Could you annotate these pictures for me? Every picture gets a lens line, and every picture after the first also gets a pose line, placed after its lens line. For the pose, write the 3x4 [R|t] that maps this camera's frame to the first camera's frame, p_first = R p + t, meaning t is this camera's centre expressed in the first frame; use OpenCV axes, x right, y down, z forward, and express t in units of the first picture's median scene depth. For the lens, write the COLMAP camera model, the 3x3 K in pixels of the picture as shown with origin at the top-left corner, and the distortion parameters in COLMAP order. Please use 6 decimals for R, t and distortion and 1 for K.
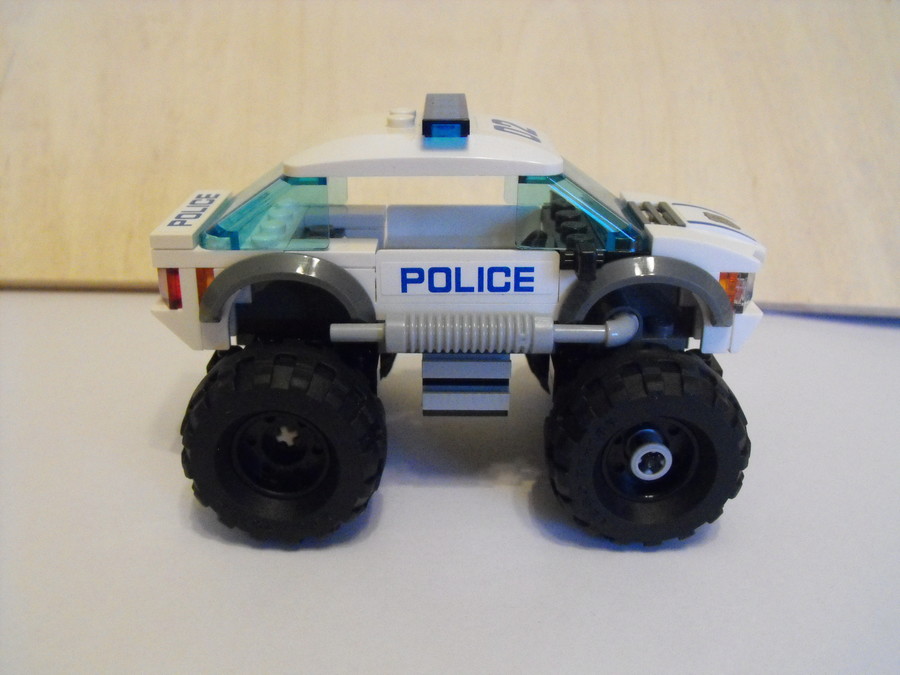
lens RADIAL K [[885.4, 0, 450.0], [0, 885.4, 337.5], [0, 0, 1]] dist [-0.208913, -0.001505]
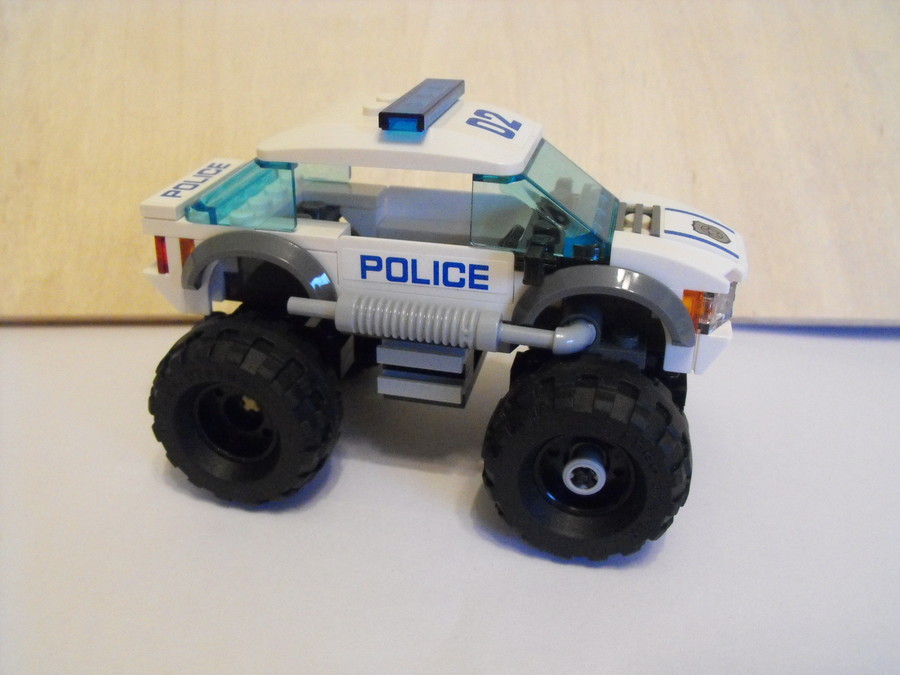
lens RADIAL K [[885.4, 0, 450.0], [0, 885.4, 337.5], [0, 0, 1]] dist [-0.208913, -0.001505]
pose [[0.974320, 0.109279, -0.196872, 0.255977], [-0.096260, 0.992560, 0.074555, -0.069386], [0.203555, -0.053690, 0.977590, 0.015973]]
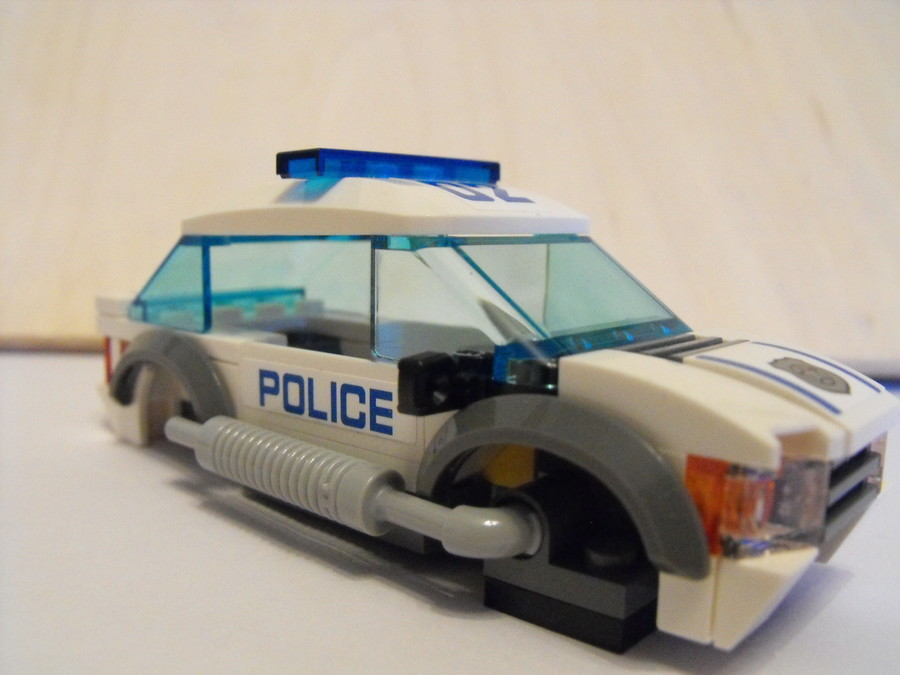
lens RADIAL K [[885.4, 0, 450.0], [0, 885.4, 337.5], [0, 0, 1]] dist [-0.208913, -0.001505]
pose [[0.742407, 0.087820, -0.664168, 0.513474], [-0.267723, 0.947662, -0.173956, -0.021691], [0.614130, 0.306959, 0.727063, 0.576172]]
